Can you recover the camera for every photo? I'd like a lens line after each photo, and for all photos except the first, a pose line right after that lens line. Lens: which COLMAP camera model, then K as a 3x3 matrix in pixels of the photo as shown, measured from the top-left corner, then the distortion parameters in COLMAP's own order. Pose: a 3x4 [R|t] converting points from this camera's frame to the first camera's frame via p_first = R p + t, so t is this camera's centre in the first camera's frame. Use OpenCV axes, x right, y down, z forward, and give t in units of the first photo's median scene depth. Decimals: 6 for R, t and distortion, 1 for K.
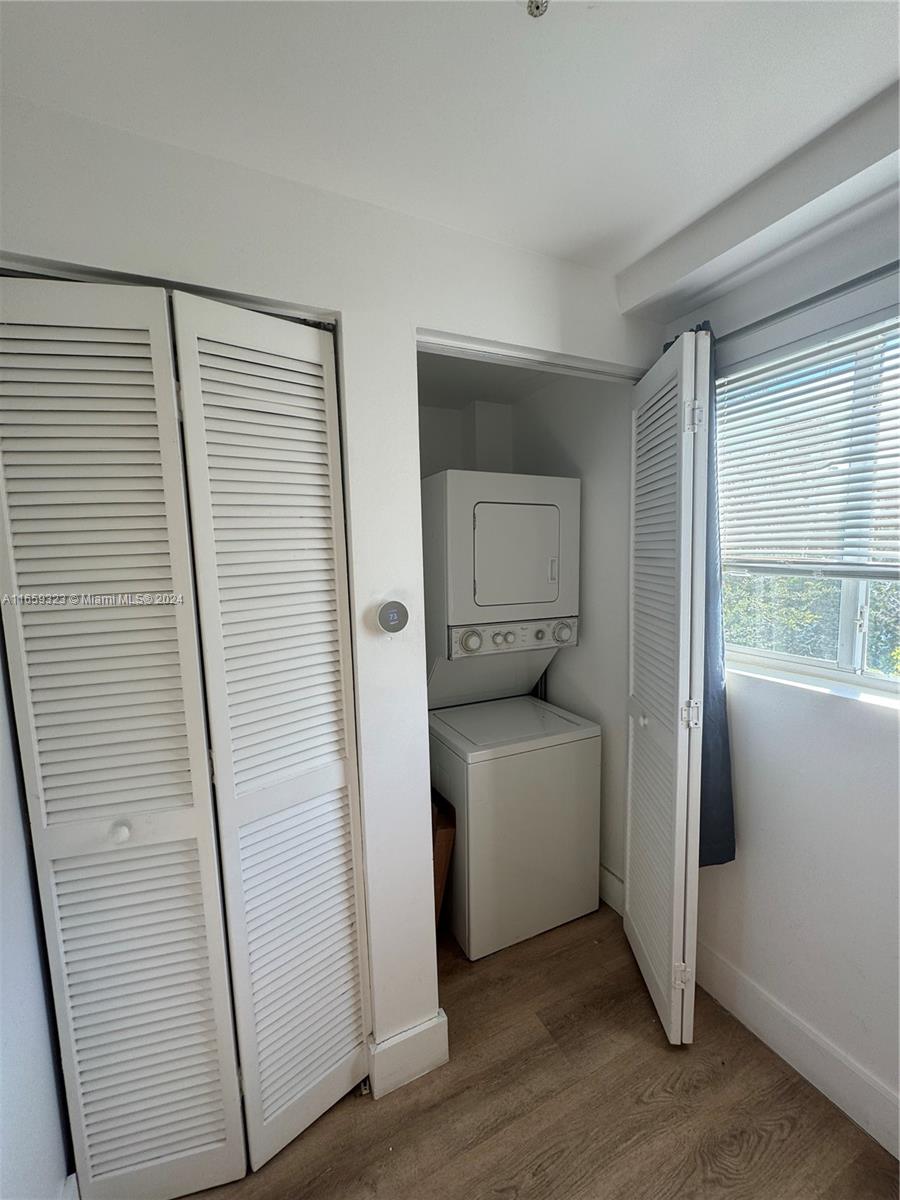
lens RADIAL K [[478.5, 0, 451.4], [0, 478.5, 598.9], [0, 0, 1]] dist [-0.003589, 0.000549]
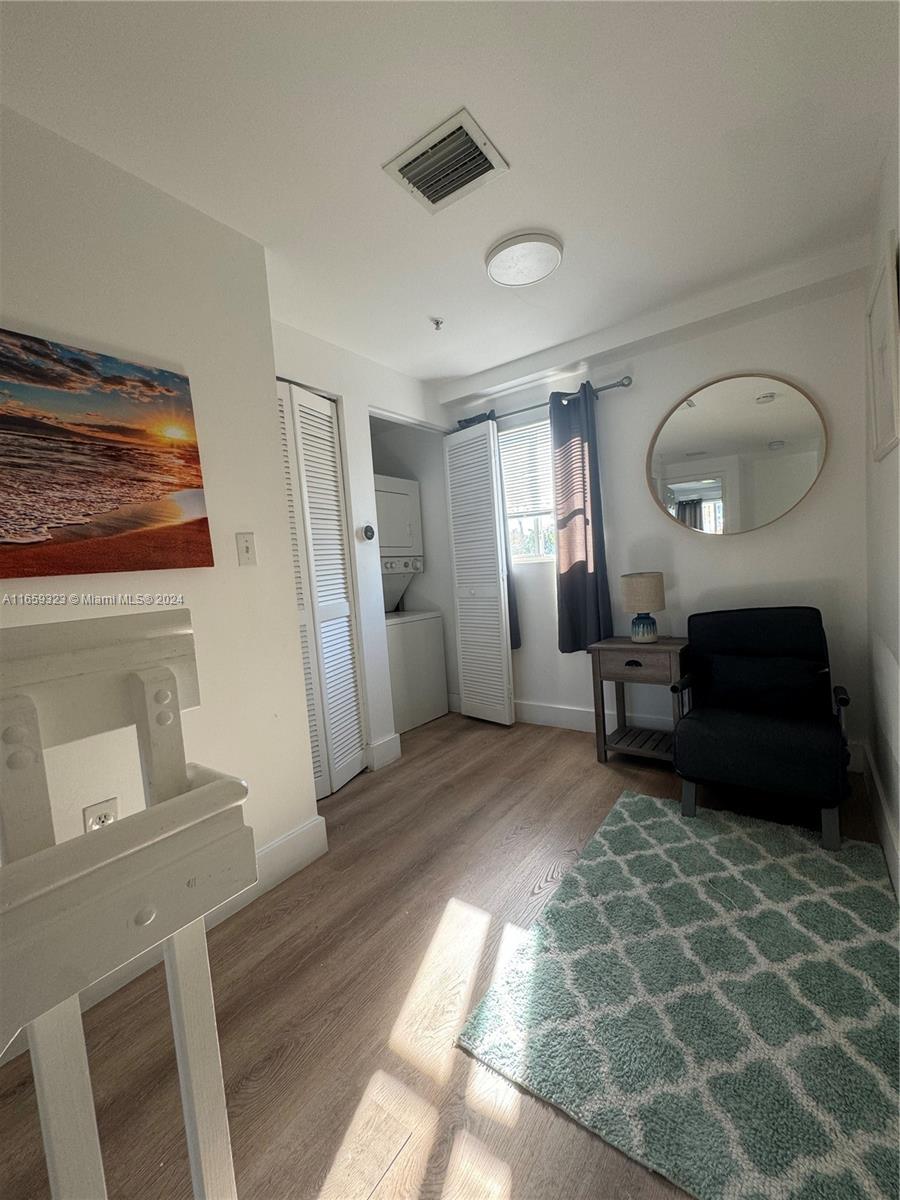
lens RADIAL K [[478.5, 0, 450.7], [0, 478.5, 598.2], [0, 0, 1]] dist [-0.003589, 0.000549]
pose [[0.885370, -0.068142, 0.459866, -0.749252], [0.093849, 0.995031, -0.033245, 0.407368], [-0.455315, 0.072592, 0.887366, -1.001322]]
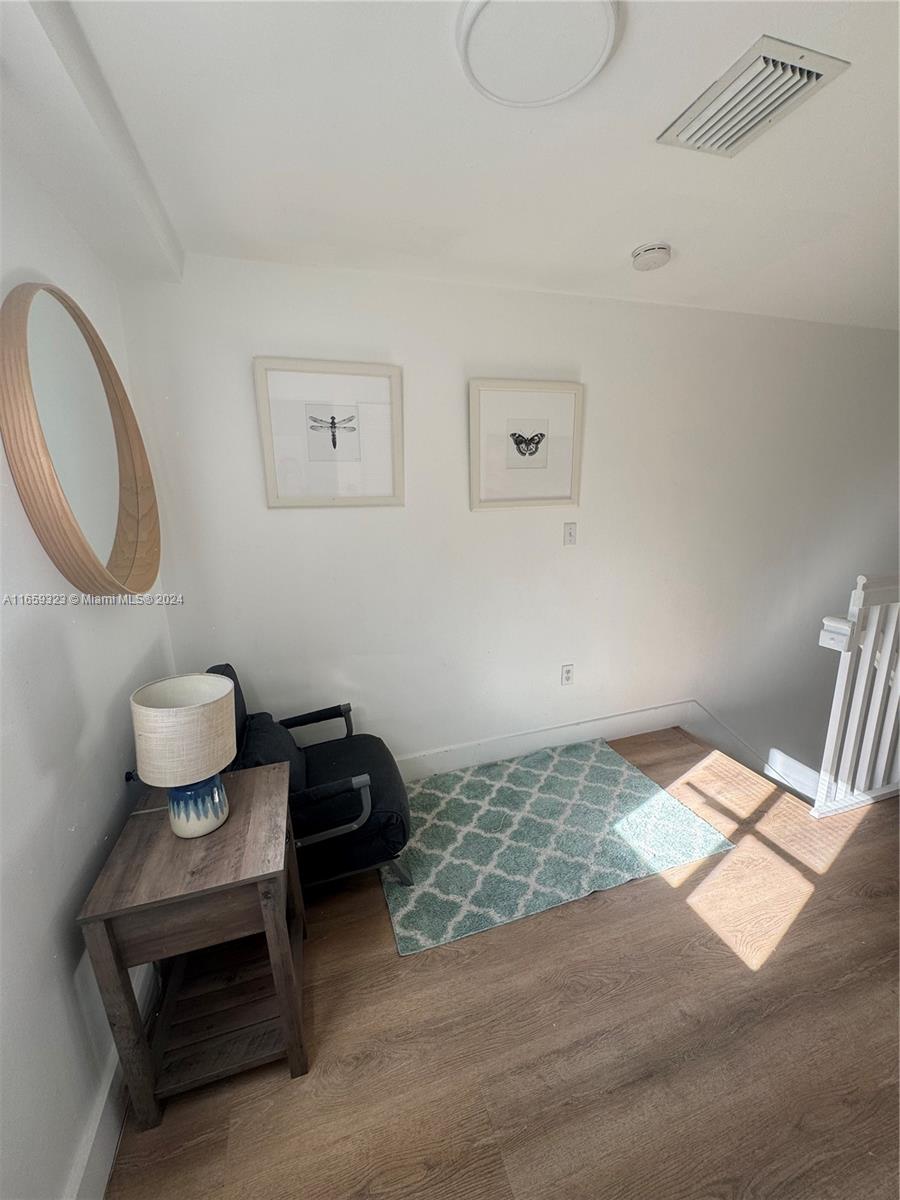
lens RADIAL K [[478.5, 0, 452.2], [0, 478.5, 599.1], [0, 0, 1]] dist [-0.003589, 0.000549]
pose [[-0.986984, 0.025691, 0.158755, 0.195867], [0.074132, 0.948702, 0.307359, -0.065898], [-0.142715, 0.315127, -0.938258, 1.047544]]
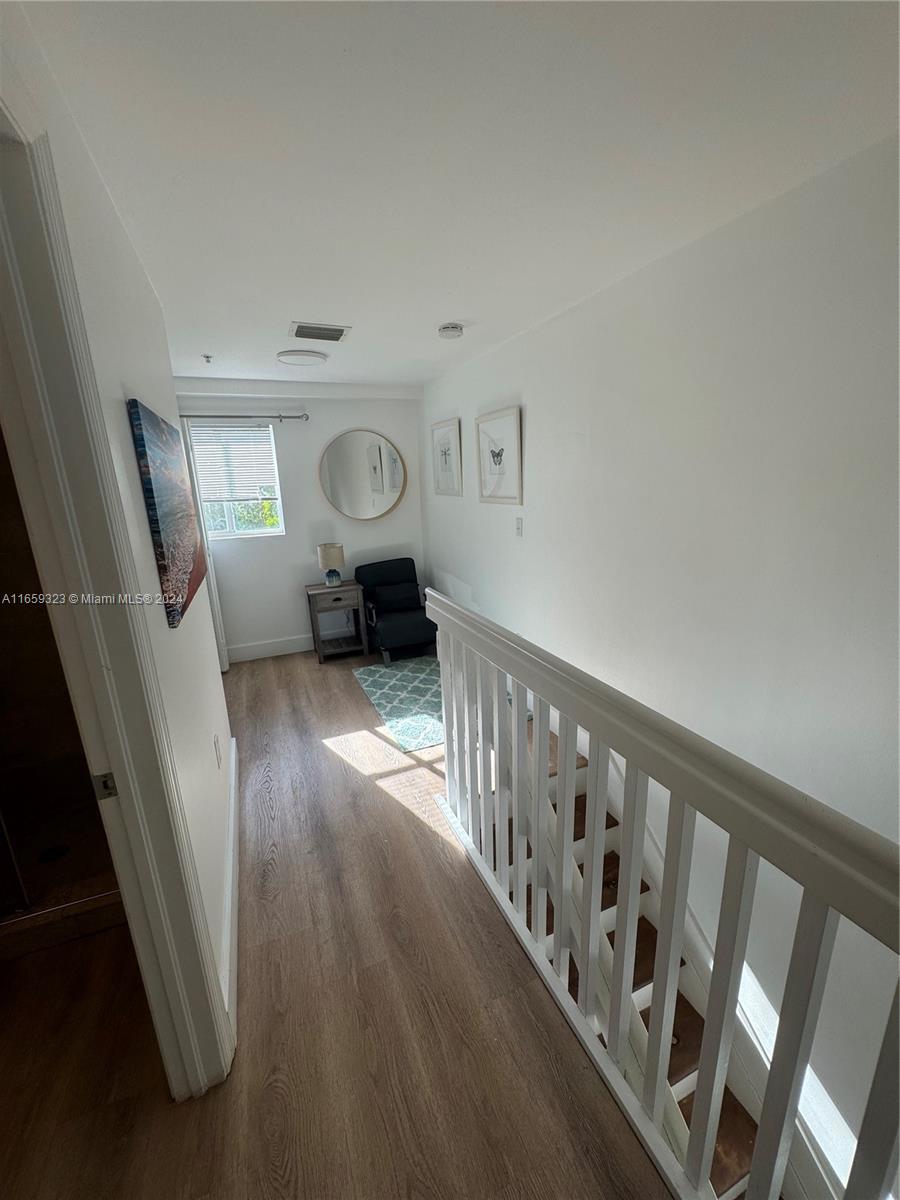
lens RADIAL K [[478.5, 0, 450.2], [0, 478.5, 597.0], [0, 0, 1]] dist [-0.003589, 0.000549]
pose [[0.062881, -0.219899, 0.973494, -2.262772], [0.134340, 0.968412, 0.210074, 0.095259], [-0.988938, 0.117569, 0.090436, -0.670376]]
